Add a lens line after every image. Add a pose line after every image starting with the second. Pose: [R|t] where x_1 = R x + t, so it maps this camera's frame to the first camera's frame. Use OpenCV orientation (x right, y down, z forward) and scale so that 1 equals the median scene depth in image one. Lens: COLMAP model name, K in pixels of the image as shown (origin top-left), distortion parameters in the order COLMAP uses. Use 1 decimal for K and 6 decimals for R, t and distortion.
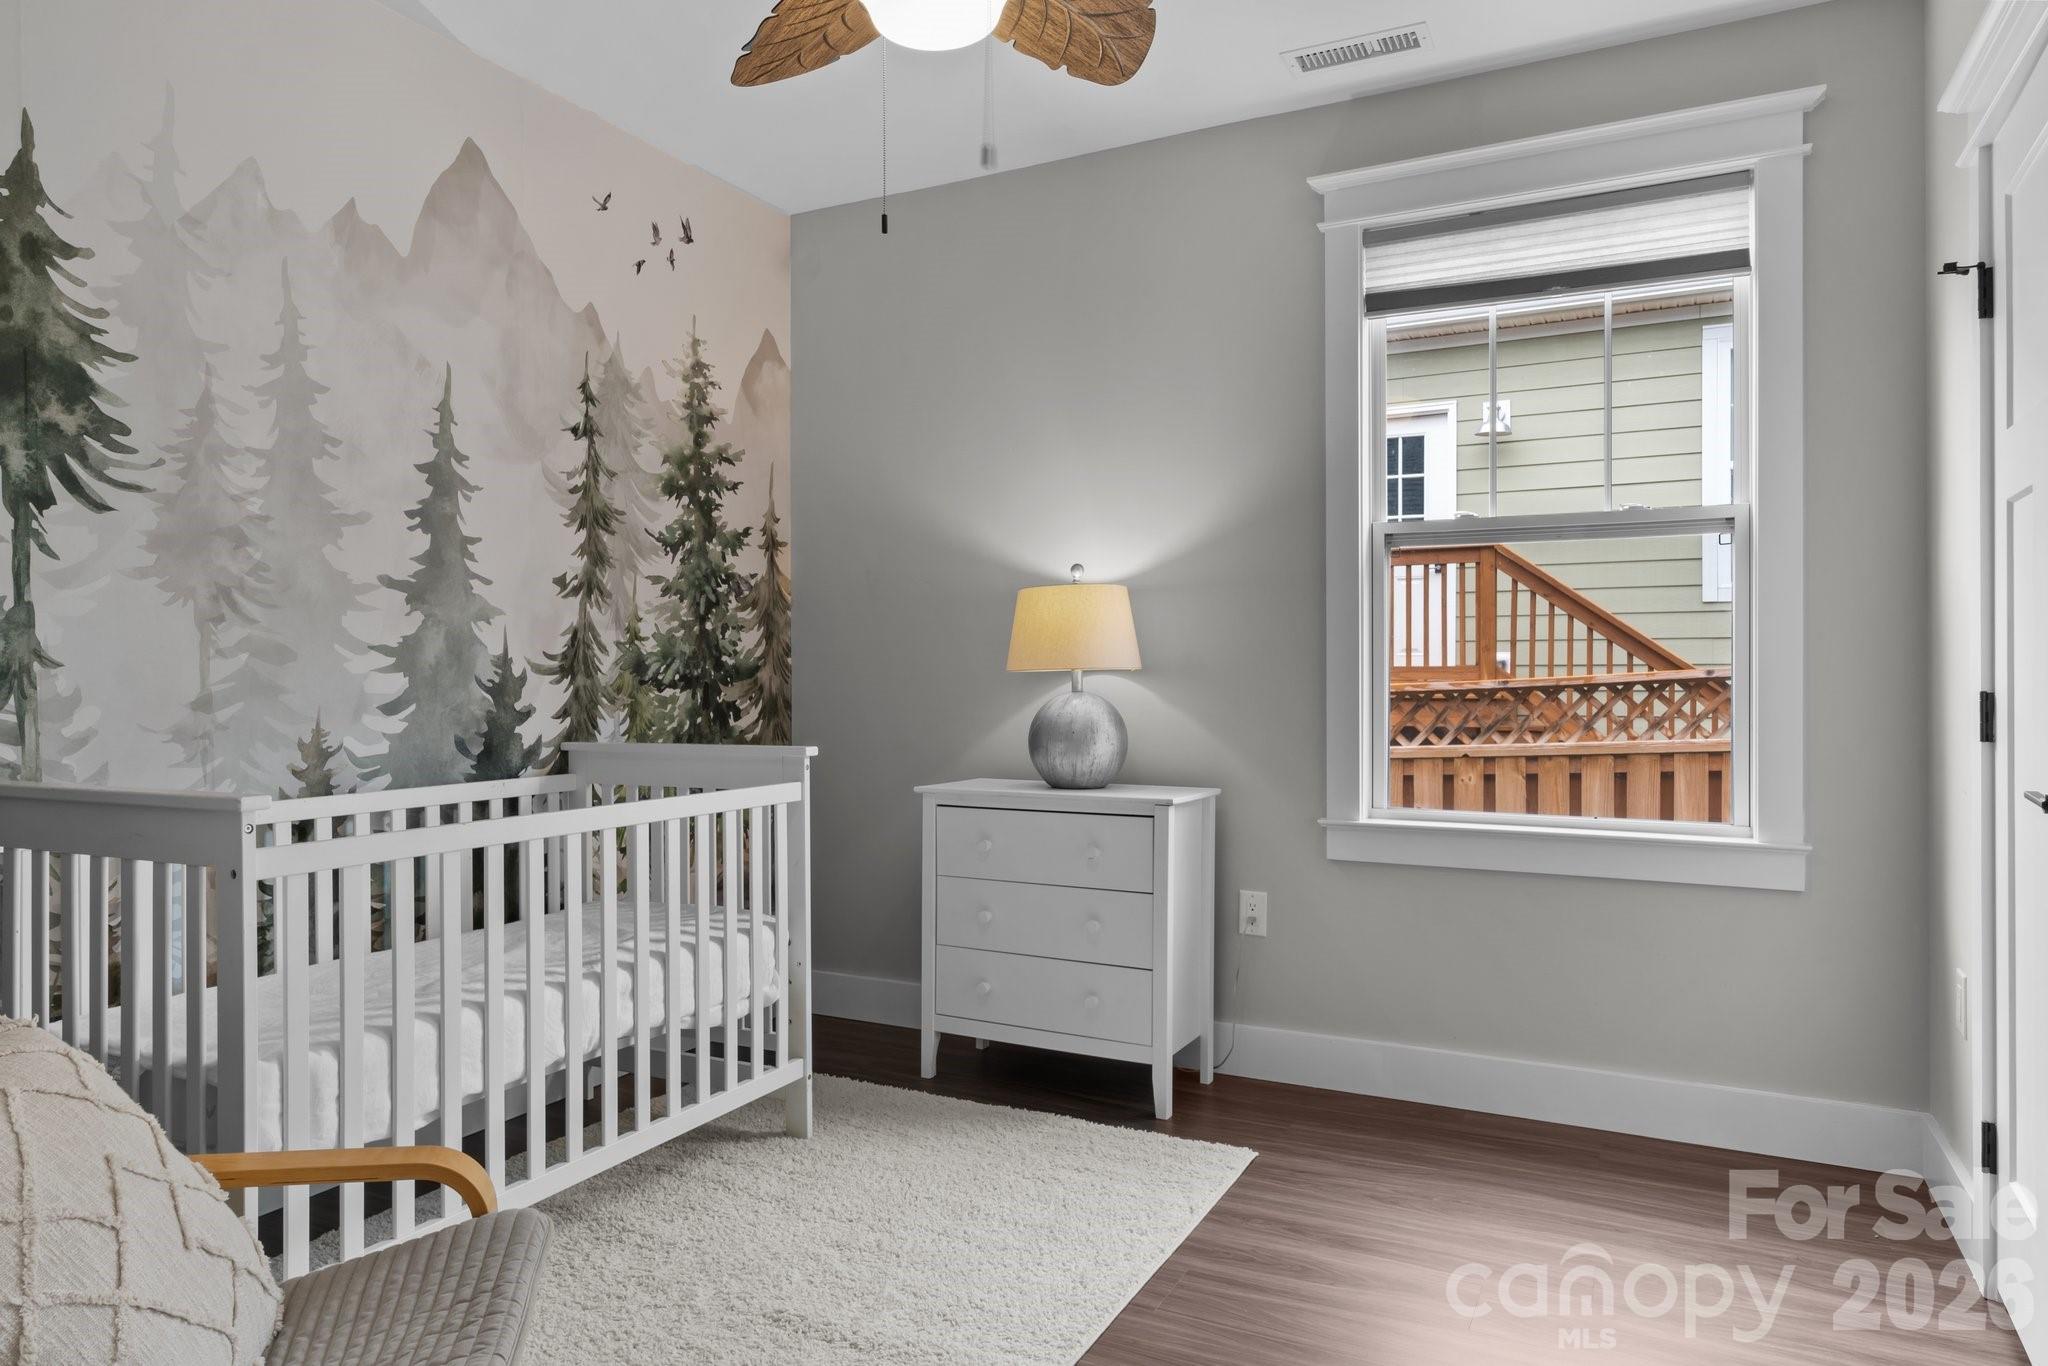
lens RADIAL K [[1294.3, 0, 1020.7], [0, 1294.3, 678.3], [0, 0, 1]] dist [0.002056, 0.007281]
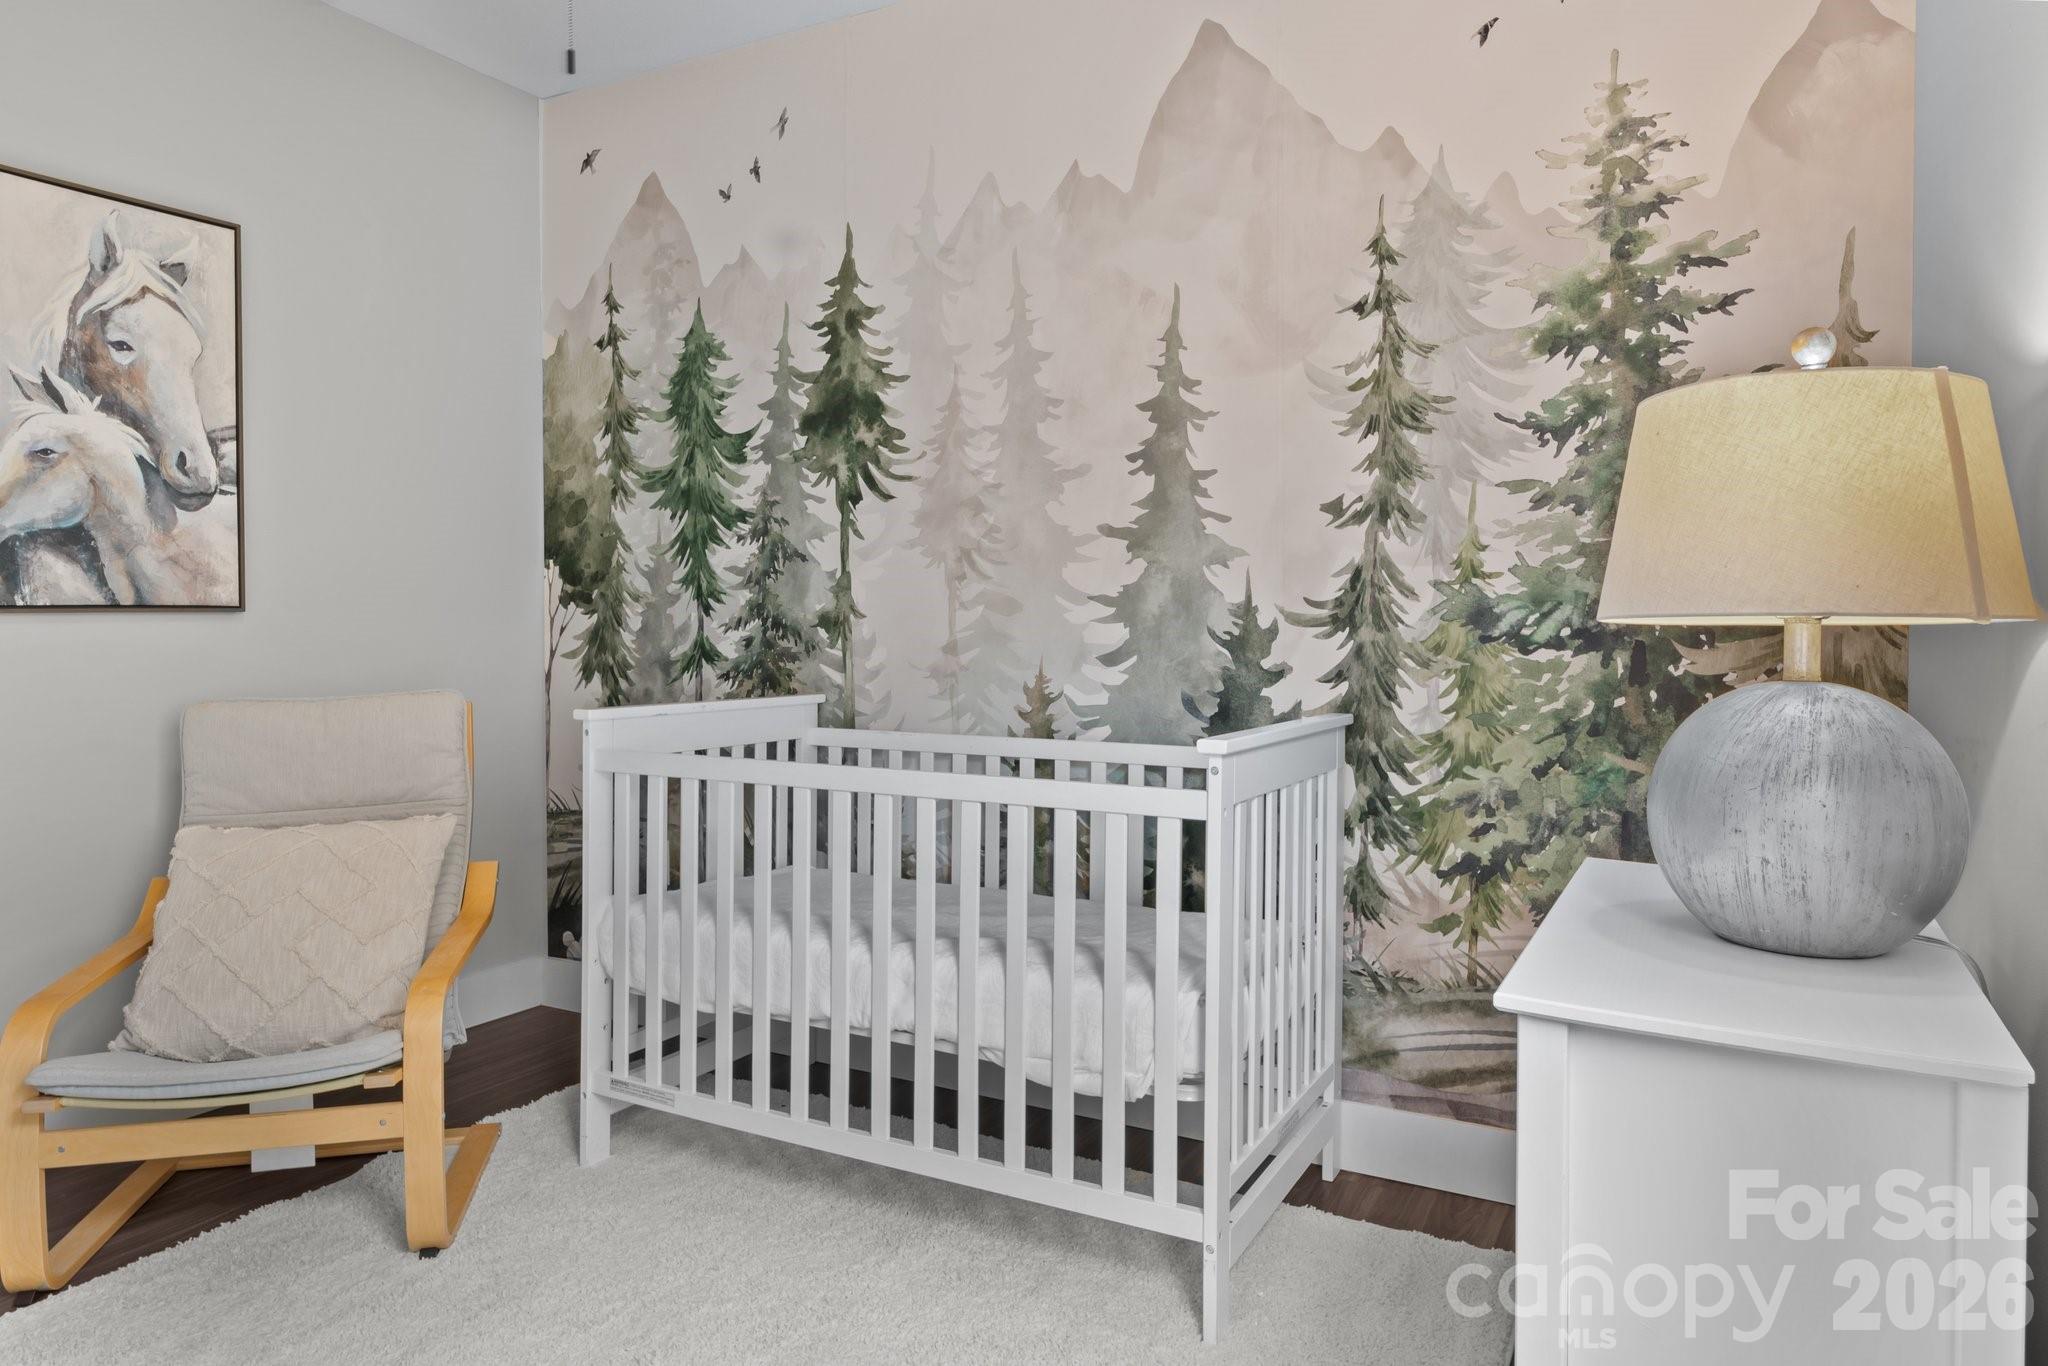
lens RADIAL K [[1294.3, 0, 1005.3], [0, 1294.3, 638.6], [0, 0, 1]] dist [0.002056, 0.007281]
pose [[-0.033319, 0.010725, -0.999387, 0.481758], [-0.009950, 0.999889, 0.011062, -0.002542], [0.999395, 0.010312, -0.033209, 0.921309]]
